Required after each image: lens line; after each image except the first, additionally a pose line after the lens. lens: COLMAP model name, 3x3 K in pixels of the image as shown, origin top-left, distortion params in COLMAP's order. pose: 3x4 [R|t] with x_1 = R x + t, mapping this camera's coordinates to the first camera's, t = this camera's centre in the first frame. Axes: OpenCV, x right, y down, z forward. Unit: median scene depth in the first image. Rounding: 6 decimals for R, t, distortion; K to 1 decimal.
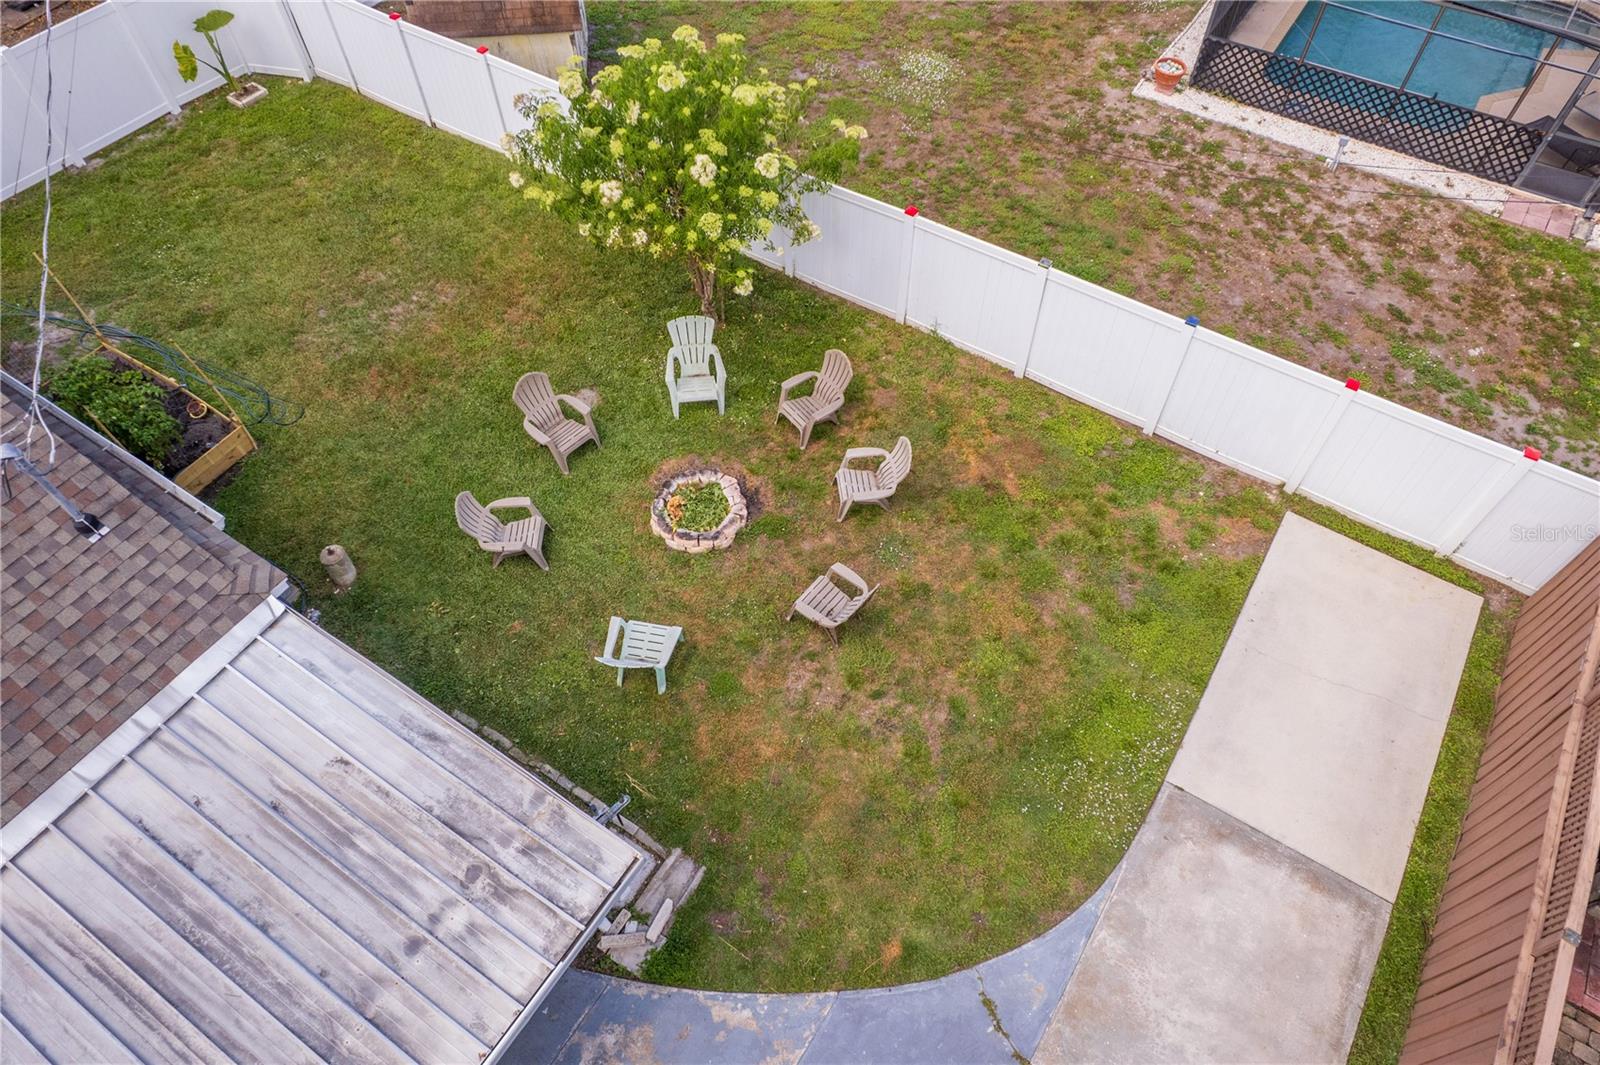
lens RADIAL K [[1018.3, 0, 805.1], [0, 1018.3, 535.1], [0, 0, 1]] dist [-0.067480, 0.059232]
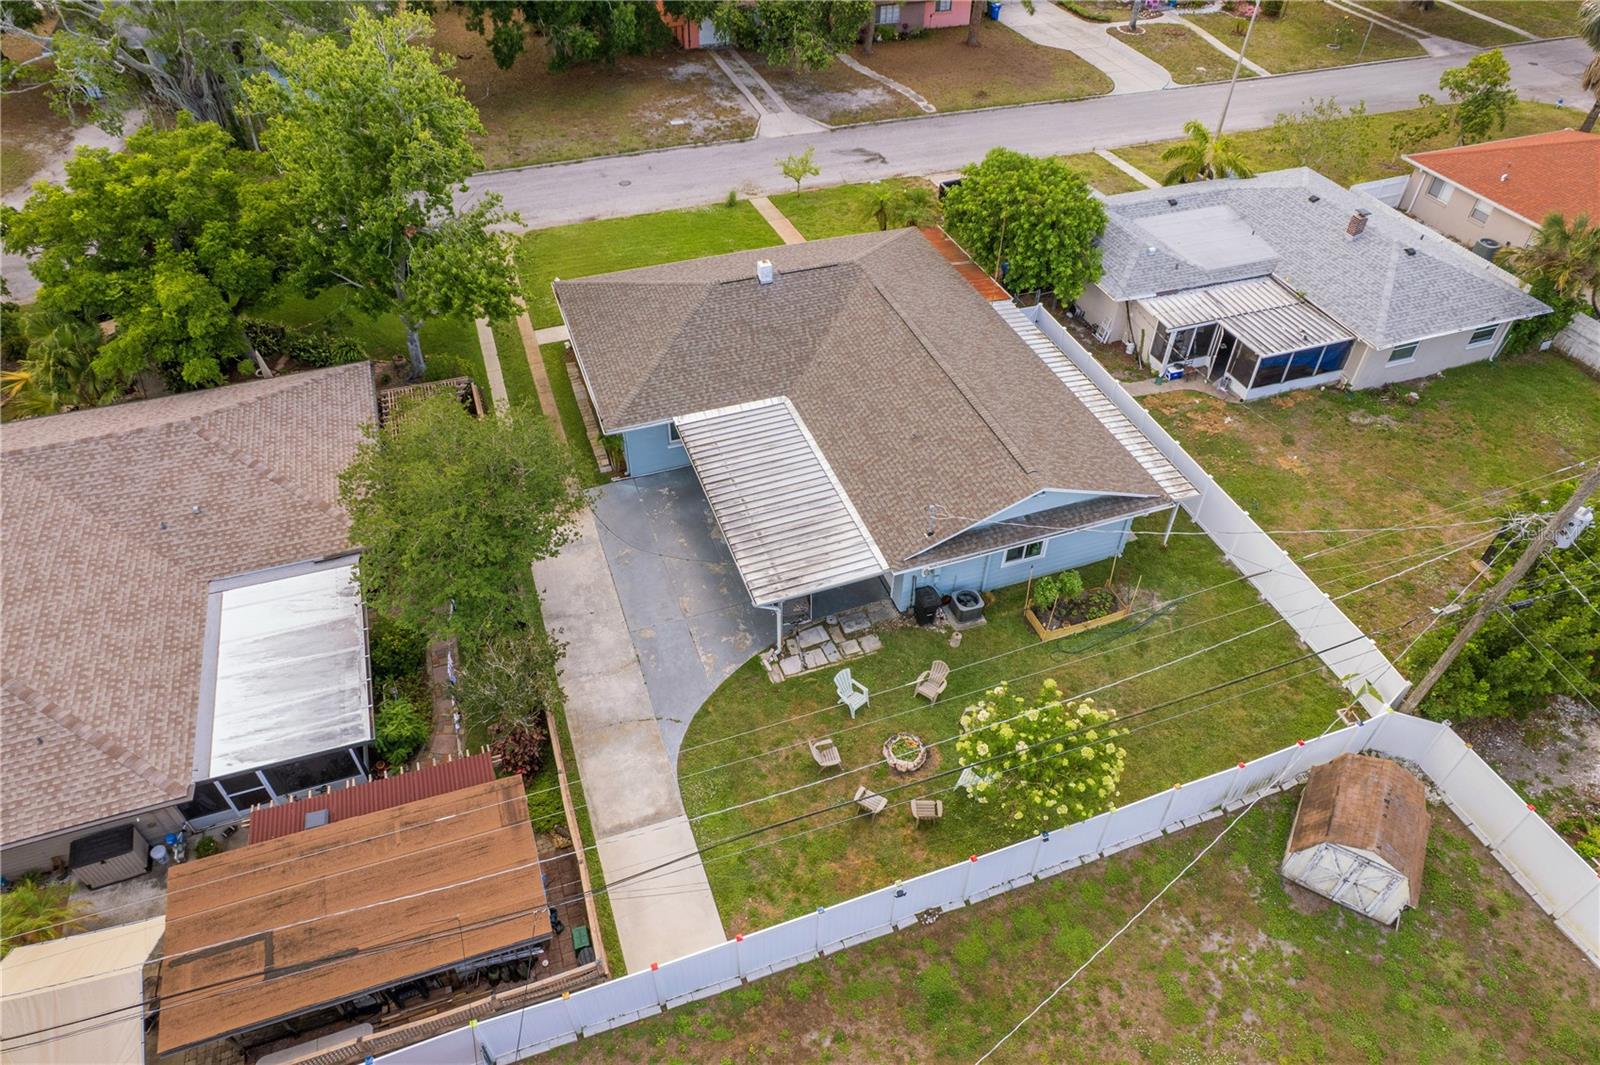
lens RADIAL K [[1018.3, 0, 805.1], [0, 1018.3, 535.1], [0, 0, 1]] dist [-0.067480, 0.059232]
pose [[-0.604043, 0.541182, -0.585025, 1.054191], [-0.652970, 0.084781, 0.752624, -1.566833], [0.456905, 0.836621, 0.302164, -0.162228]]
